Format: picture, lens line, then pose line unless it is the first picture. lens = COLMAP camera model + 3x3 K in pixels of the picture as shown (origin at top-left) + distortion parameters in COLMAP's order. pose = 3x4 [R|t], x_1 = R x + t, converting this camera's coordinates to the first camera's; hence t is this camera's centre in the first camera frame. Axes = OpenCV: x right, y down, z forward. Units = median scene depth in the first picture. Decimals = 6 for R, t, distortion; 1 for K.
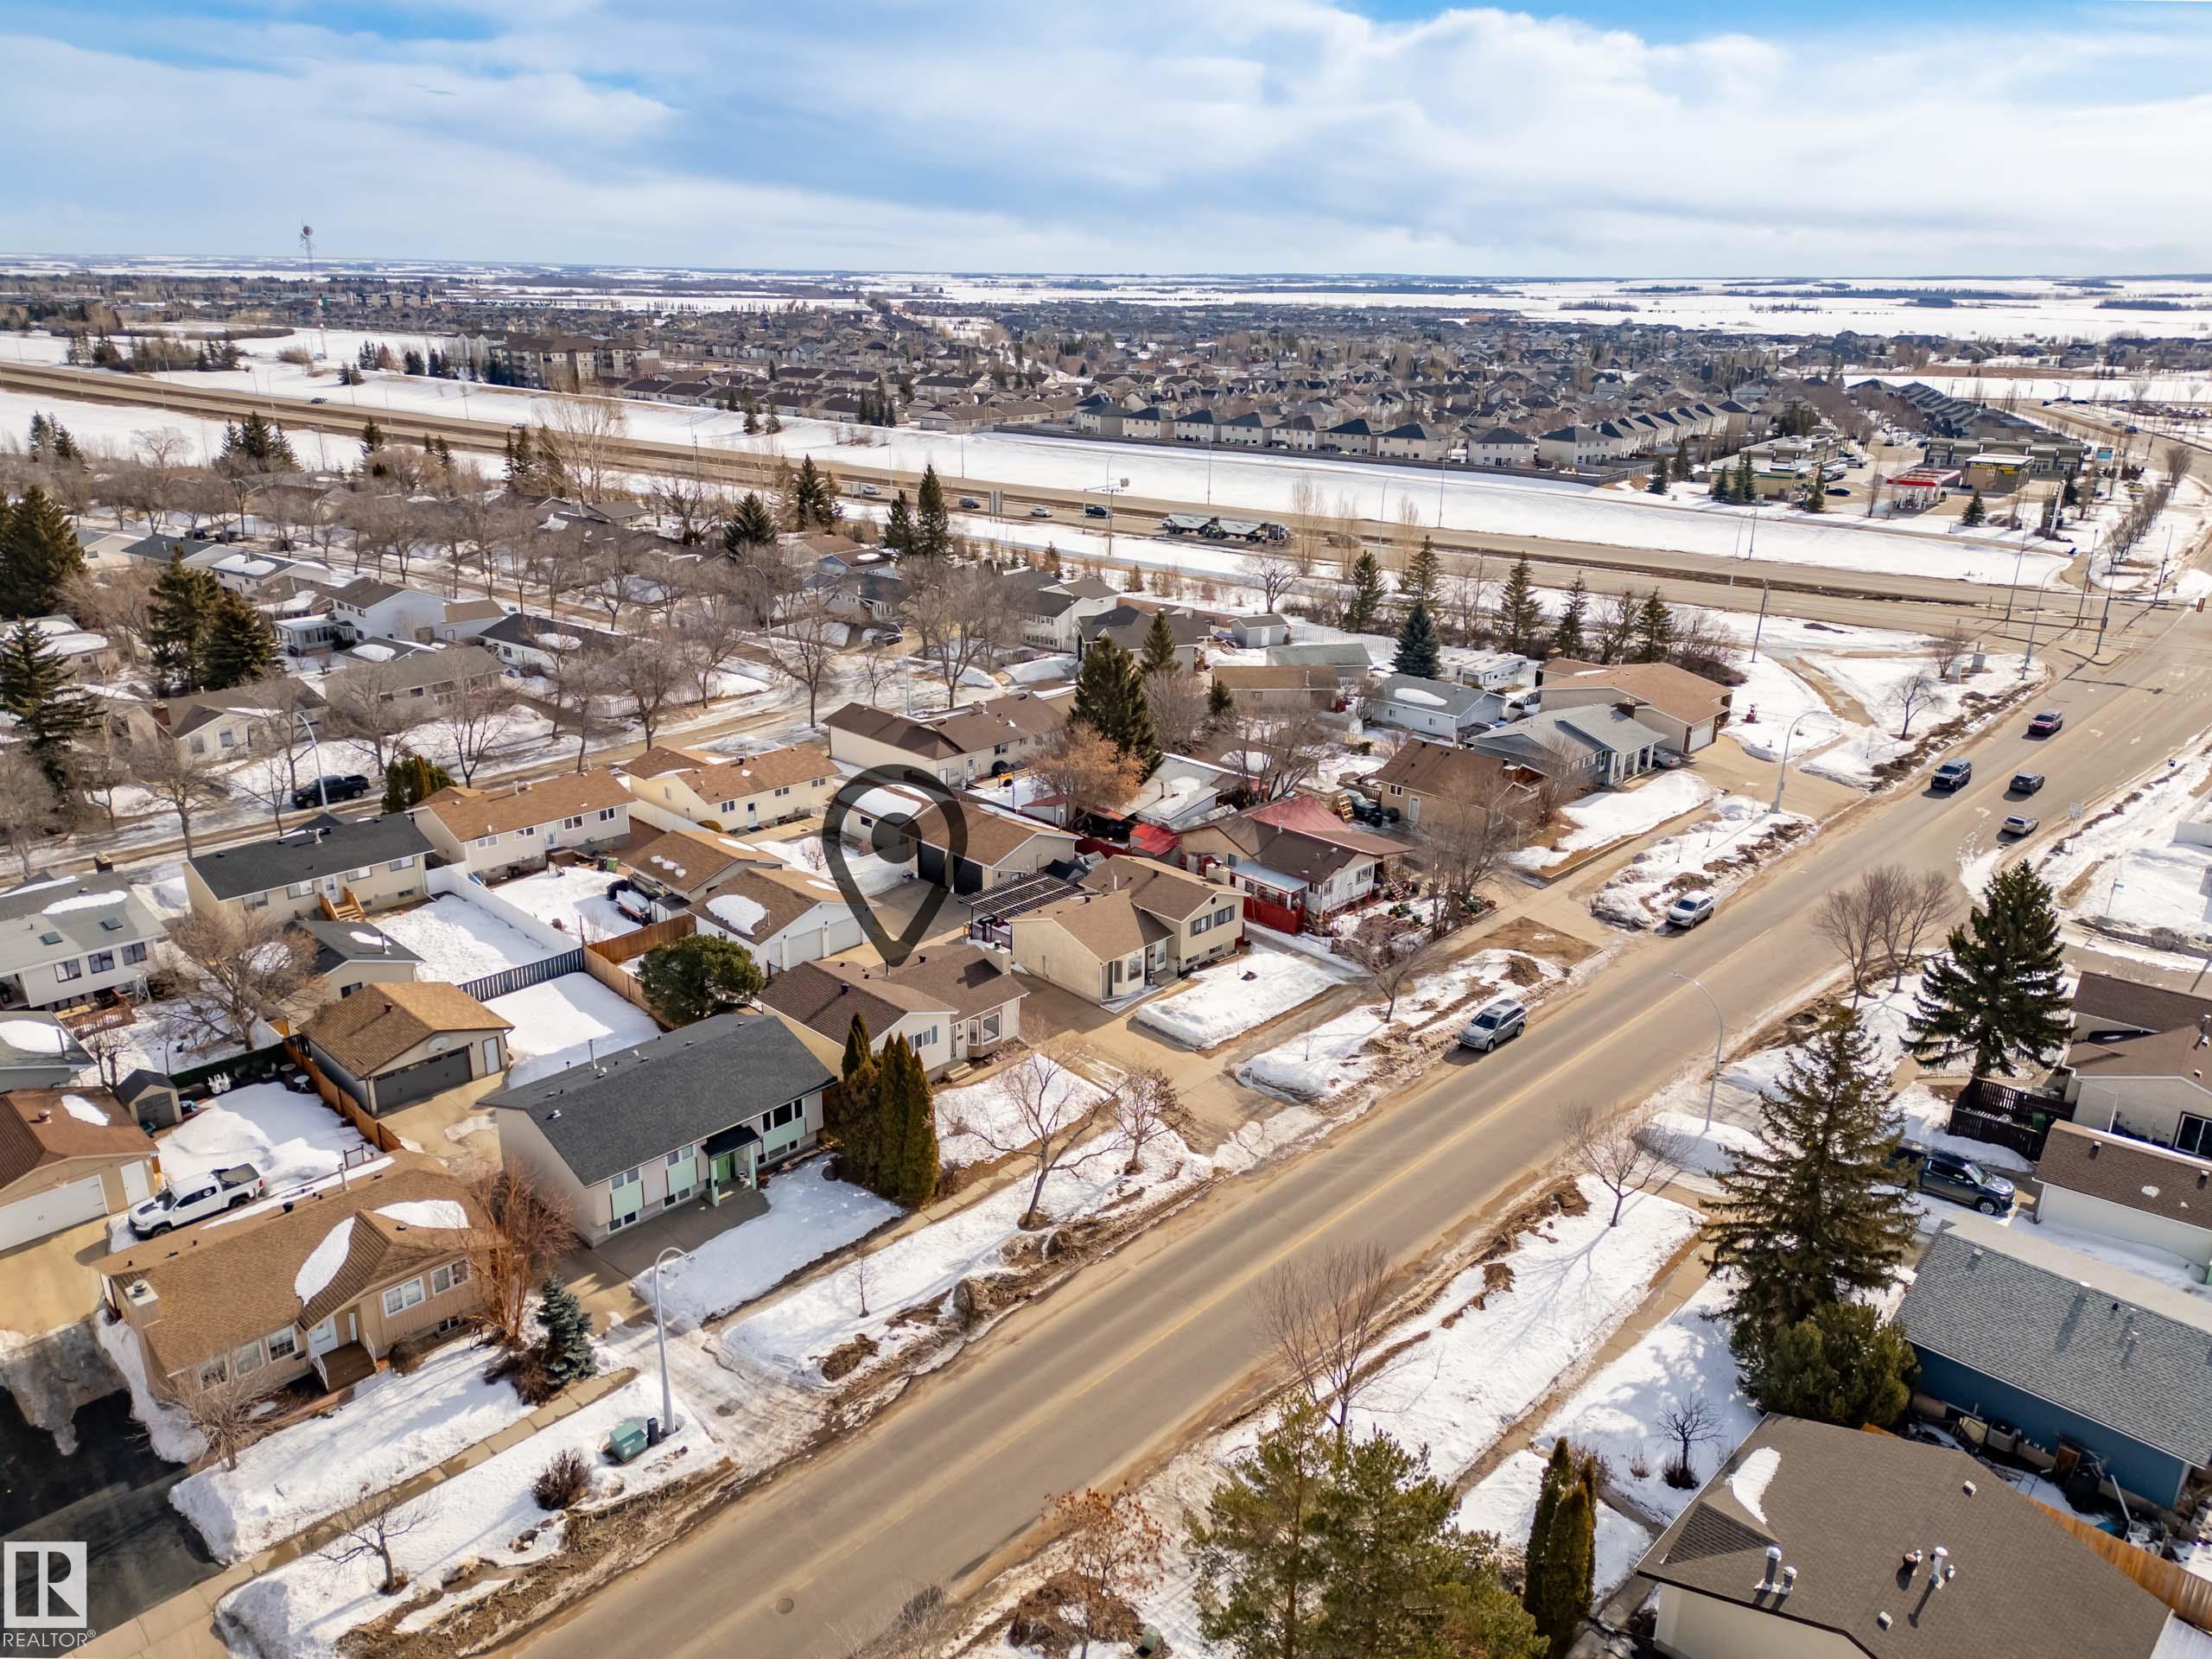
lens RADIAL K [[1543.0, 0, 1102.5], [0, 1543.0, 822.8], [0, 0, 1]] dist [0.079595, -0.069414]
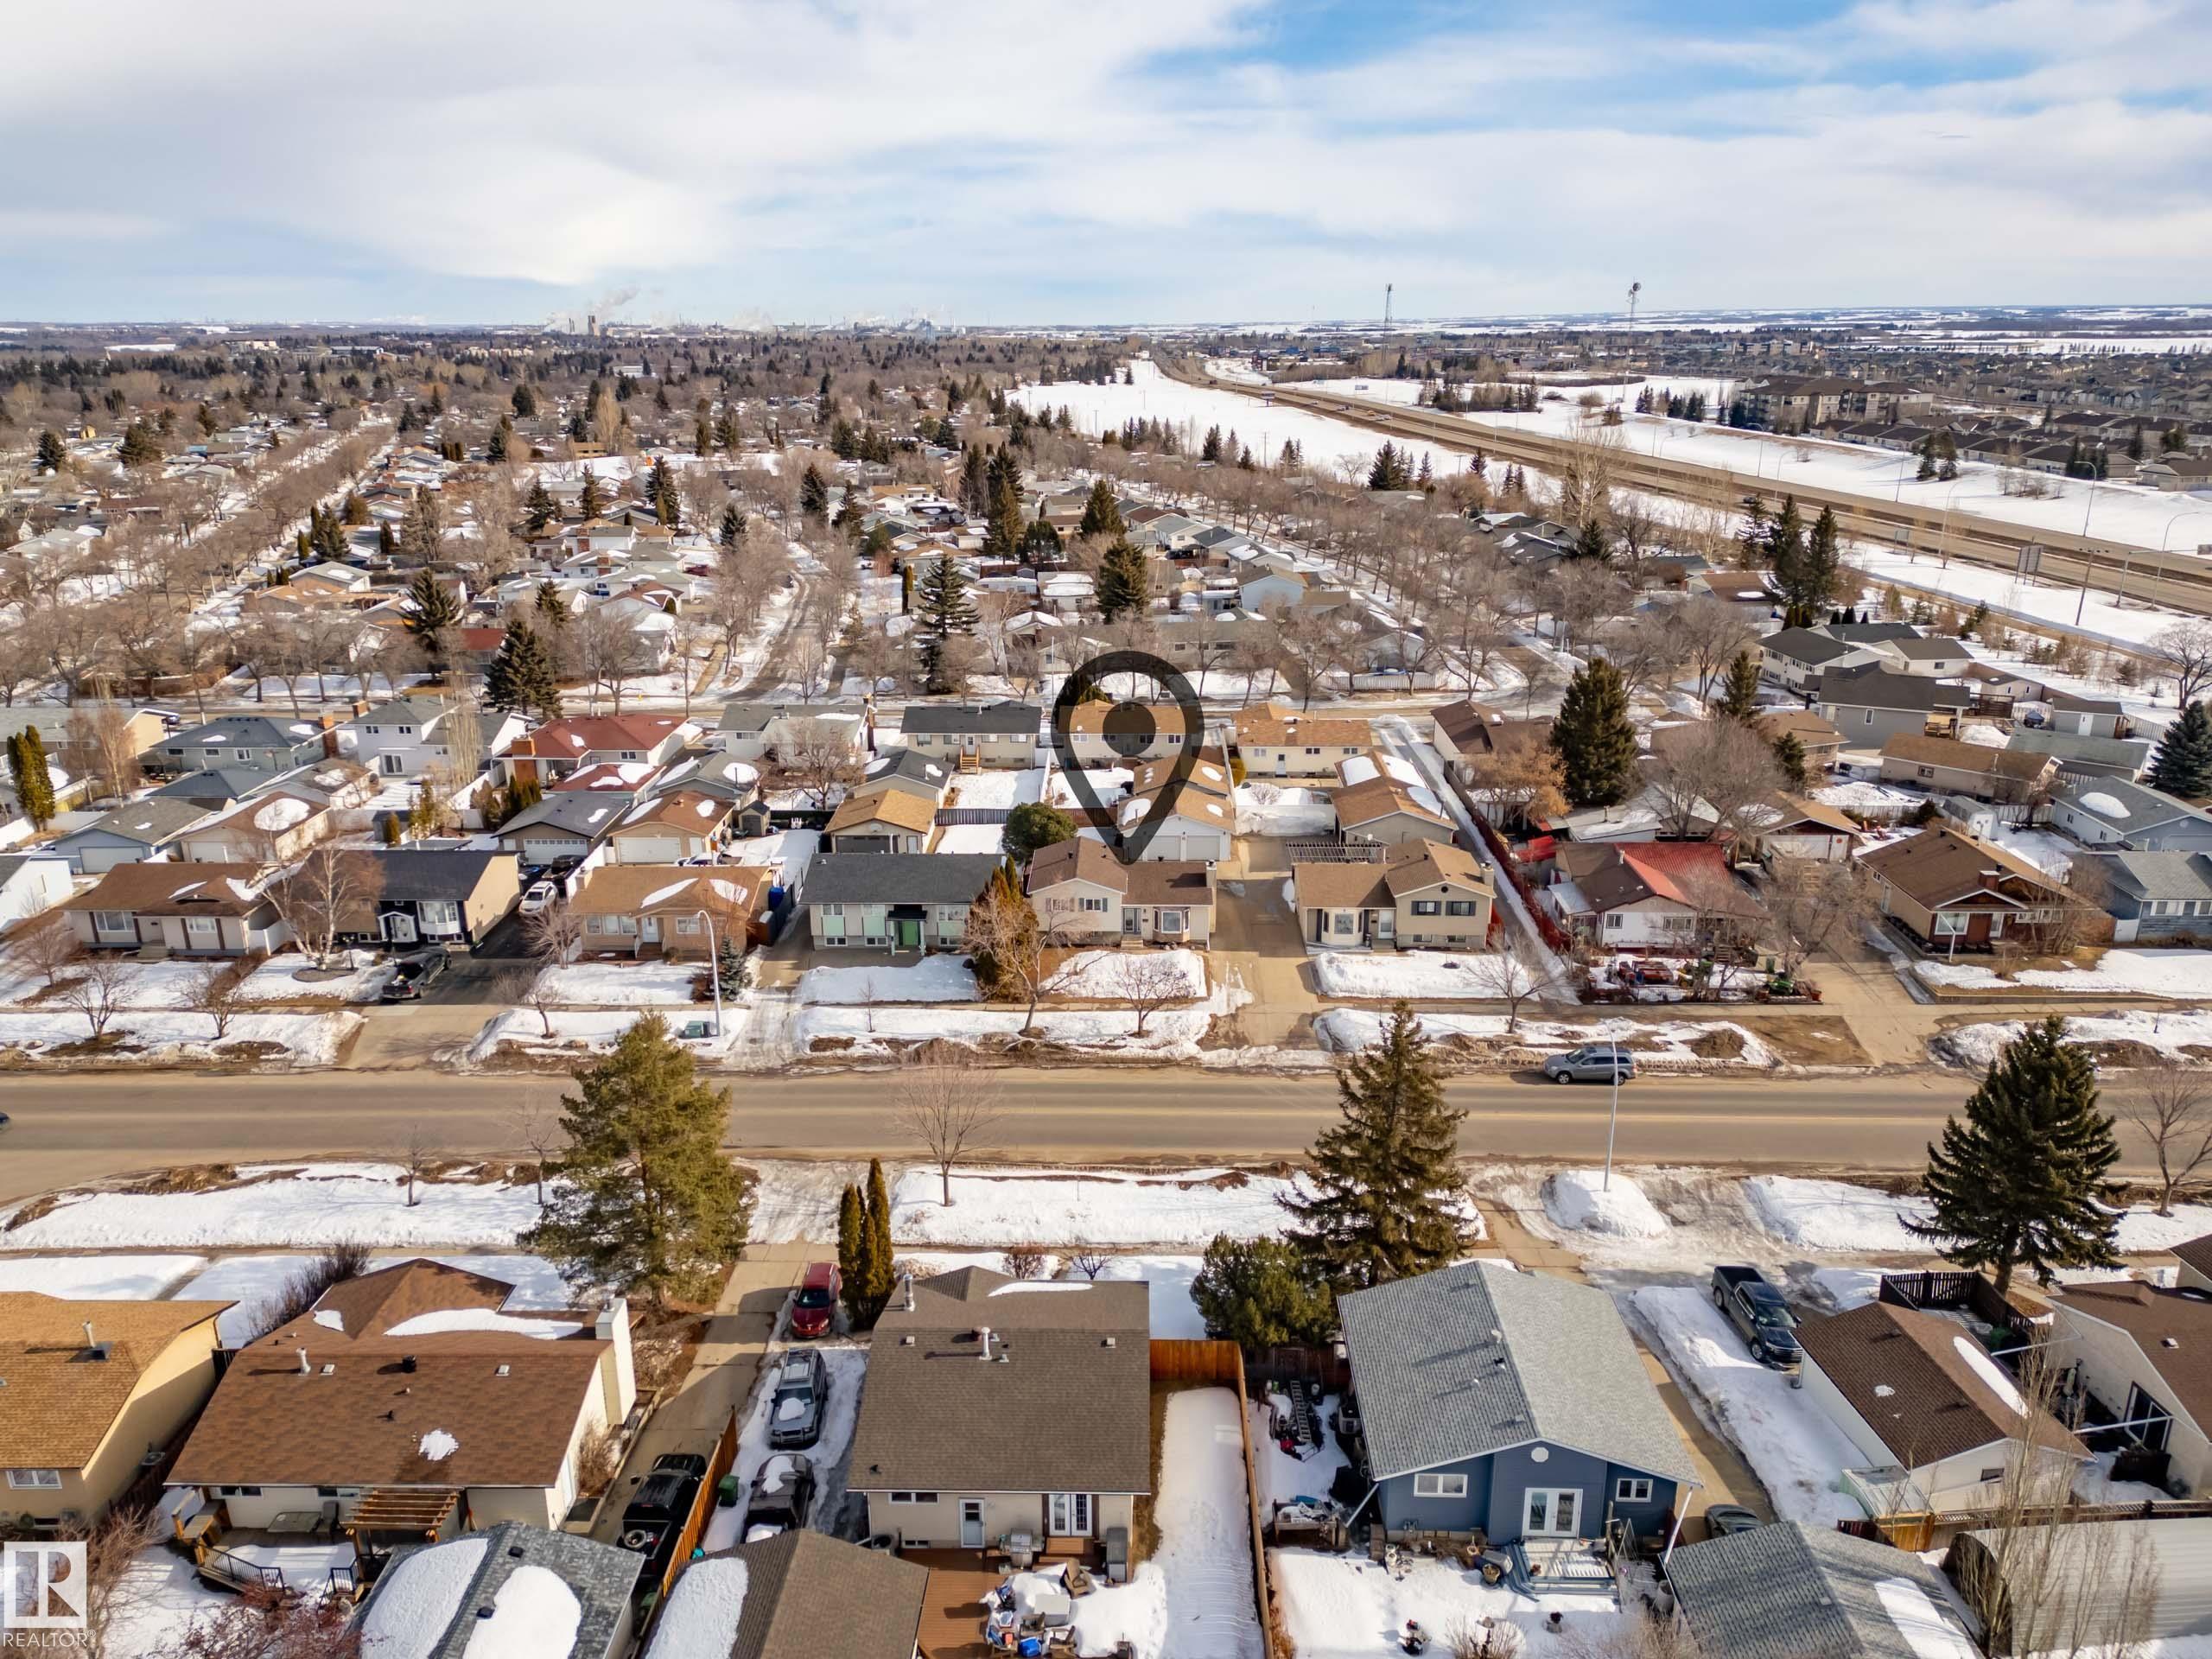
lens RADIAL K [[1543.0, 0, 1104.9], [0, 1543.0, 831.2], [0, 0, 1]] dist [0.079595, -0.069414]
pose [[0.682720, 0.212275, -0.699166, 0.780127], [-0.228356, 0.970927, 0.071801, -0.013423], [0.694080, 0.110639, 0.711345, 0.089820]]
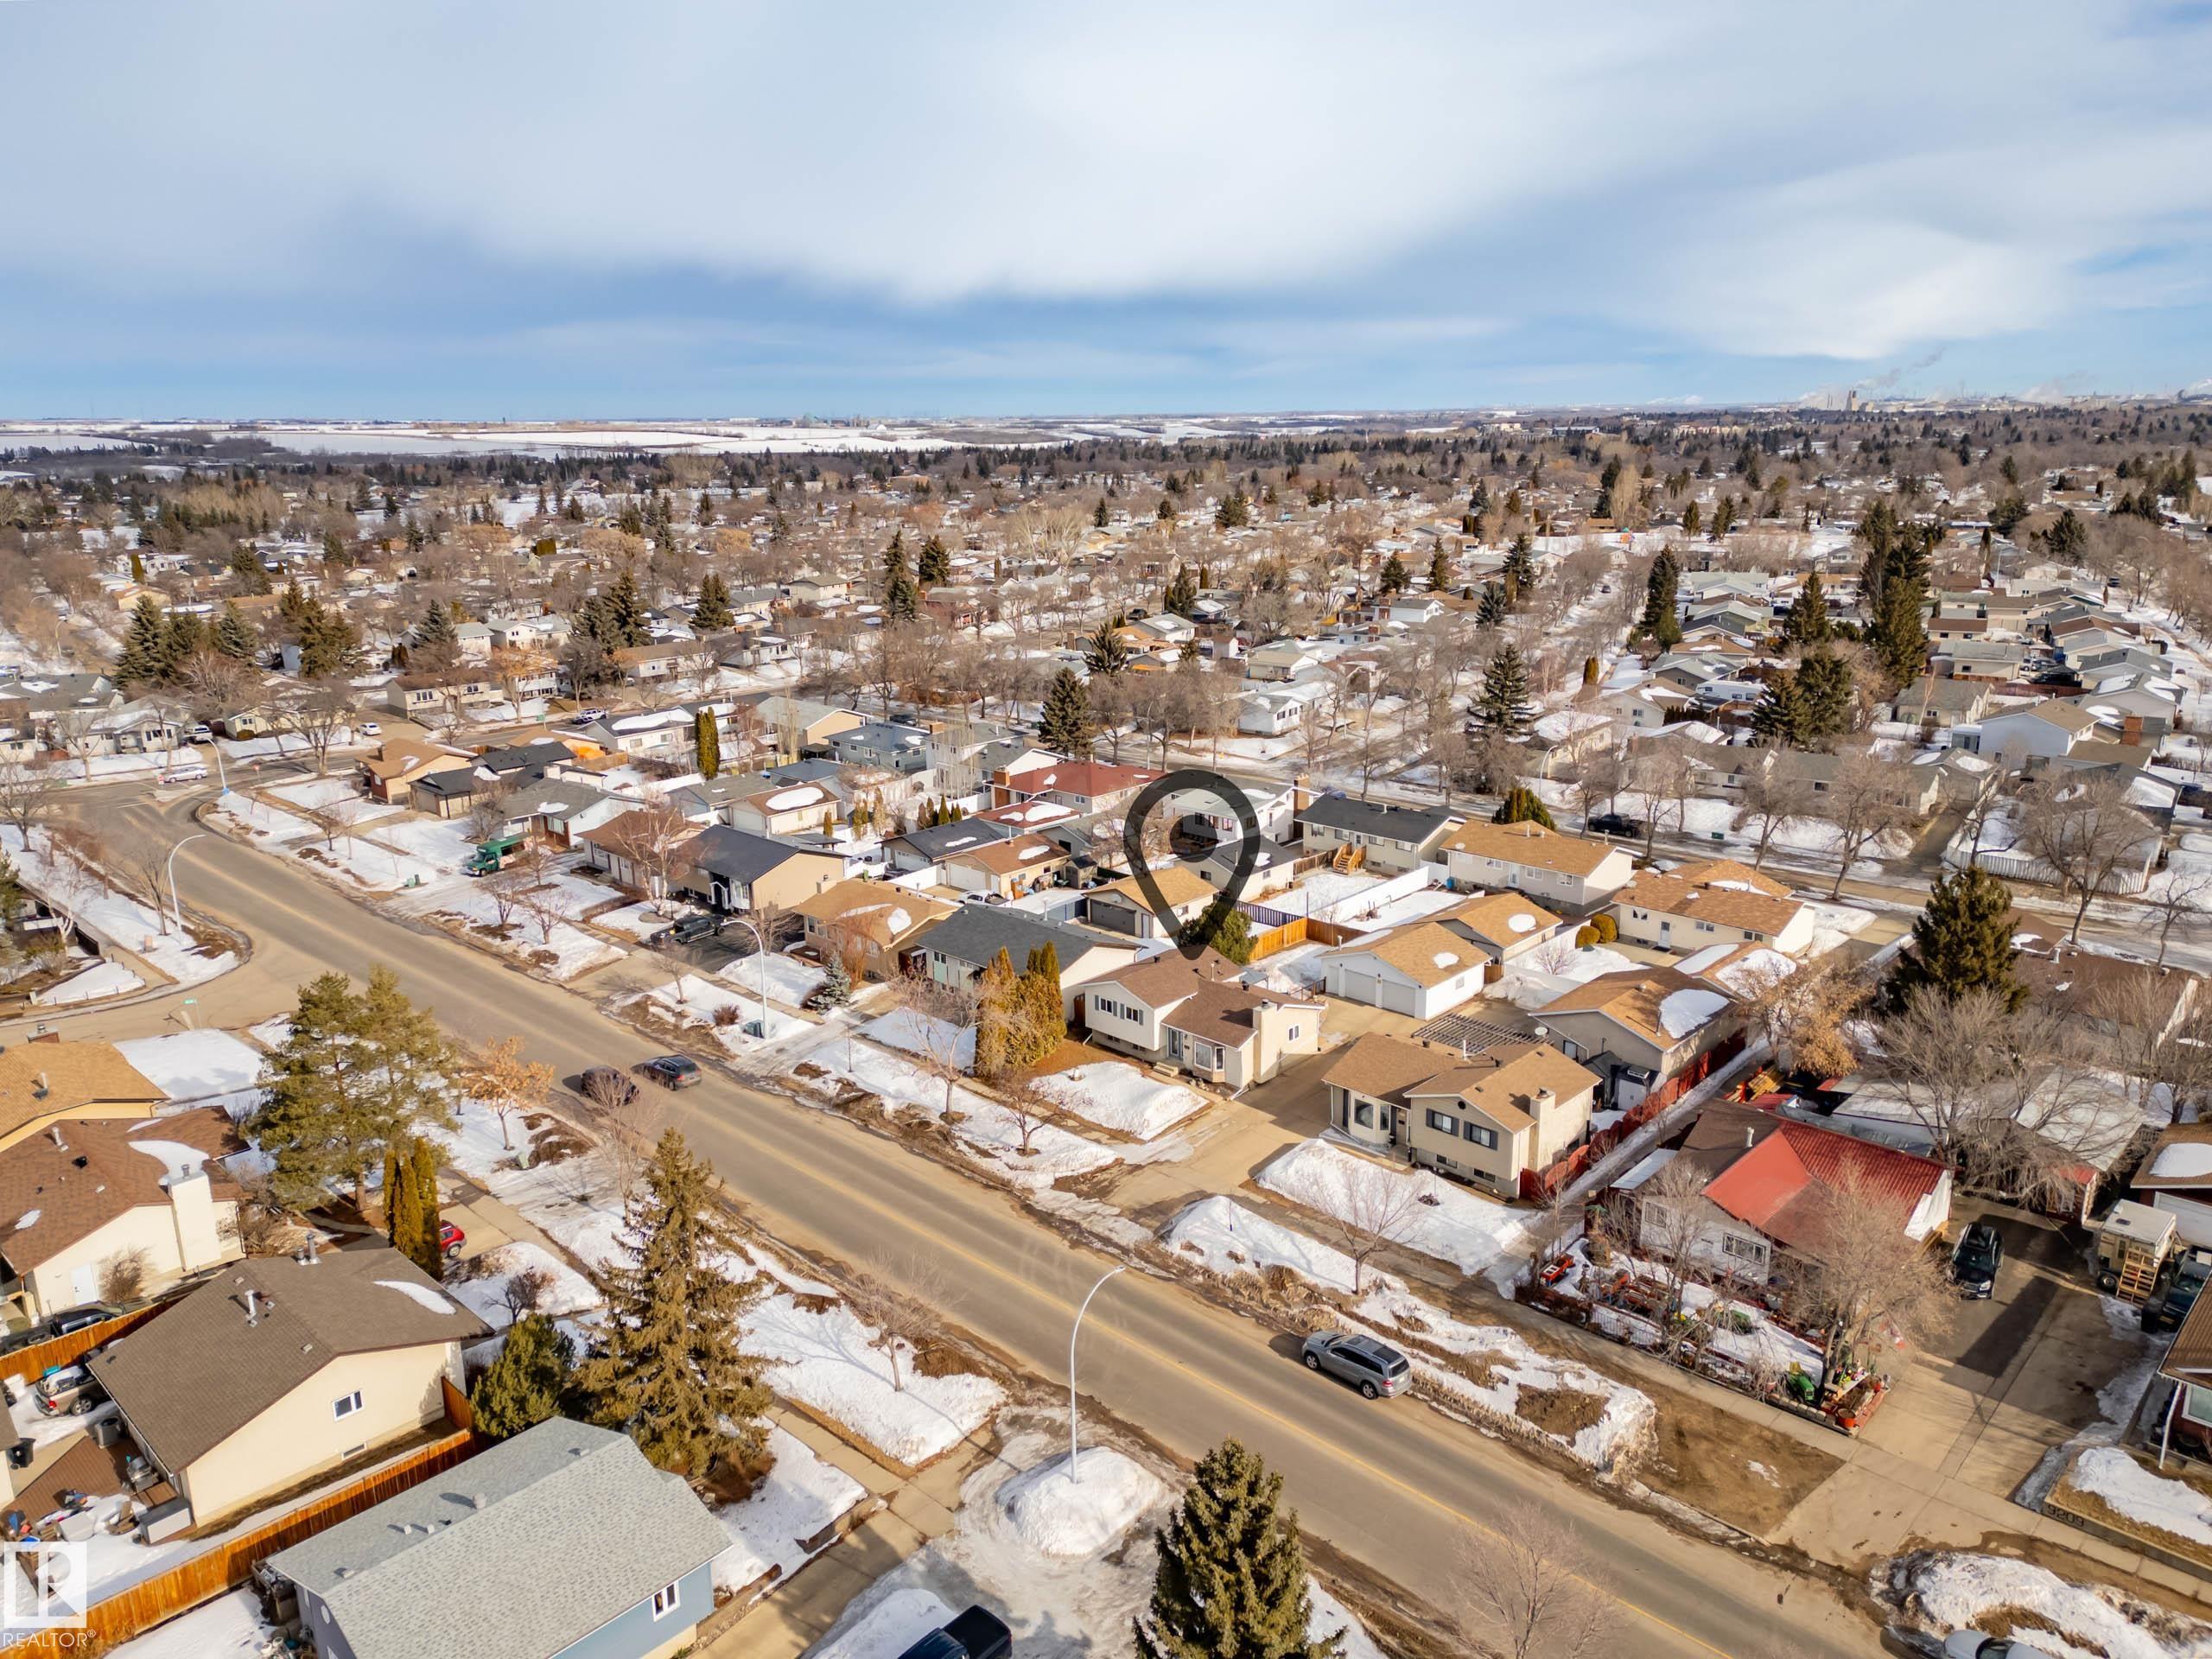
lens RADIAL K [[1543.0, 0, 1115.0], [0, 1543.0, 826.0], [0, 0, 1]] dist [0.079595, -0.069414]
pose [[0.023943, 0.245566, -0.969084, 1.016532], [-0.317960, 0.920897, 0.225500, -0.262691], [0.947802, 0.302731, 0.100130, 0.831578]]
